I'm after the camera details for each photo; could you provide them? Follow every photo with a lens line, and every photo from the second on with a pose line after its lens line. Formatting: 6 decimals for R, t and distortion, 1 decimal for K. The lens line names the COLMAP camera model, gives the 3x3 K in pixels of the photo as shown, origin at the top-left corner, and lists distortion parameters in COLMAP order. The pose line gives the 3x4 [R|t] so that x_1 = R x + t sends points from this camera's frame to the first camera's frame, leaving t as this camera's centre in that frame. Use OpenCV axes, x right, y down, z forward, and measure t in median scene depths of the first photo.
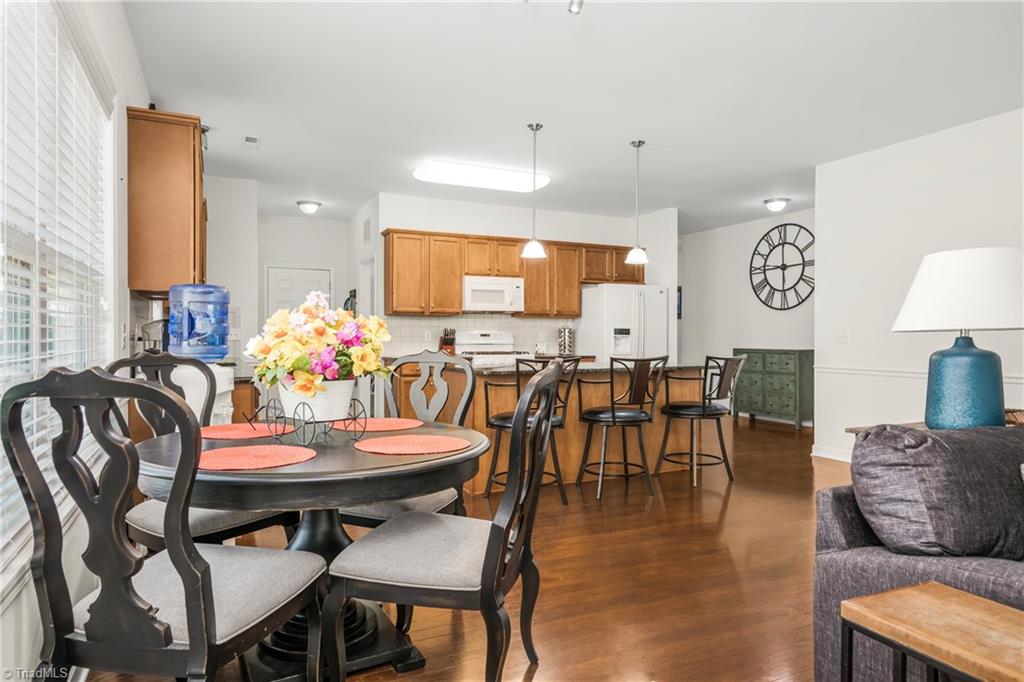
lens RADIAL K [[638.6, 0, 513.3], [0, 638.6, 337.7], [0, 0, 1]] dist [0.000171, 0.000377]
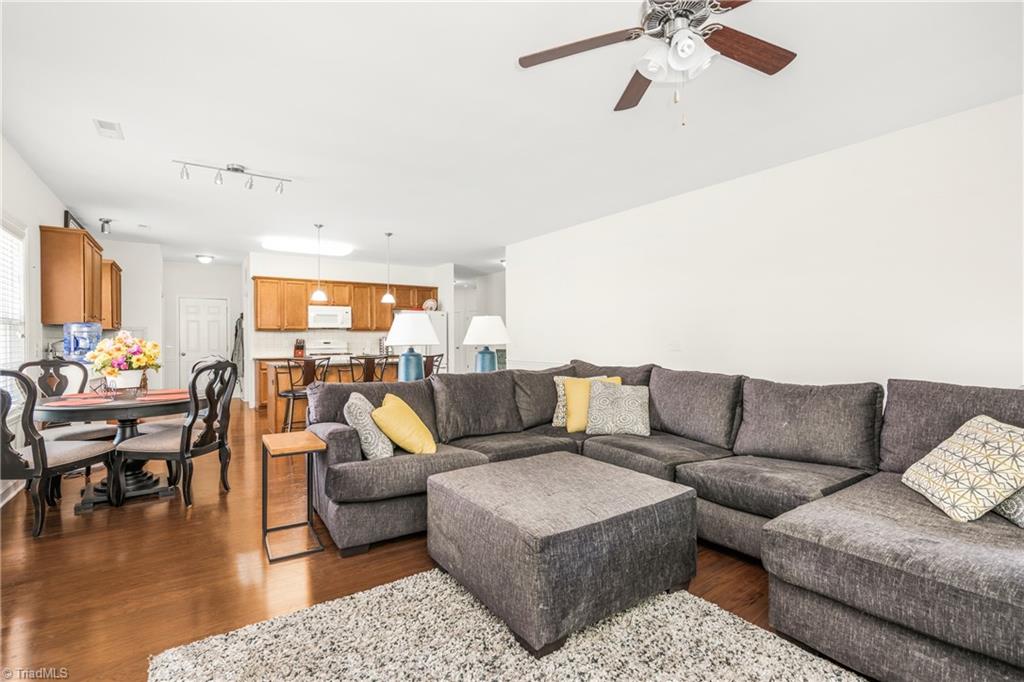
lens RADIAL K [[484.5, 0, 512.5], [0, 484.5, 339.7], [0, 0, 1]] dist [0.002896, -0.000868]
pose [[0.987203, -0.008041, 0.159266, 0.231153], [0.008010, 0.999968, 0.000837, -0.009382], [-0.159268, 0.000450, 0.987235, -0.268865]]
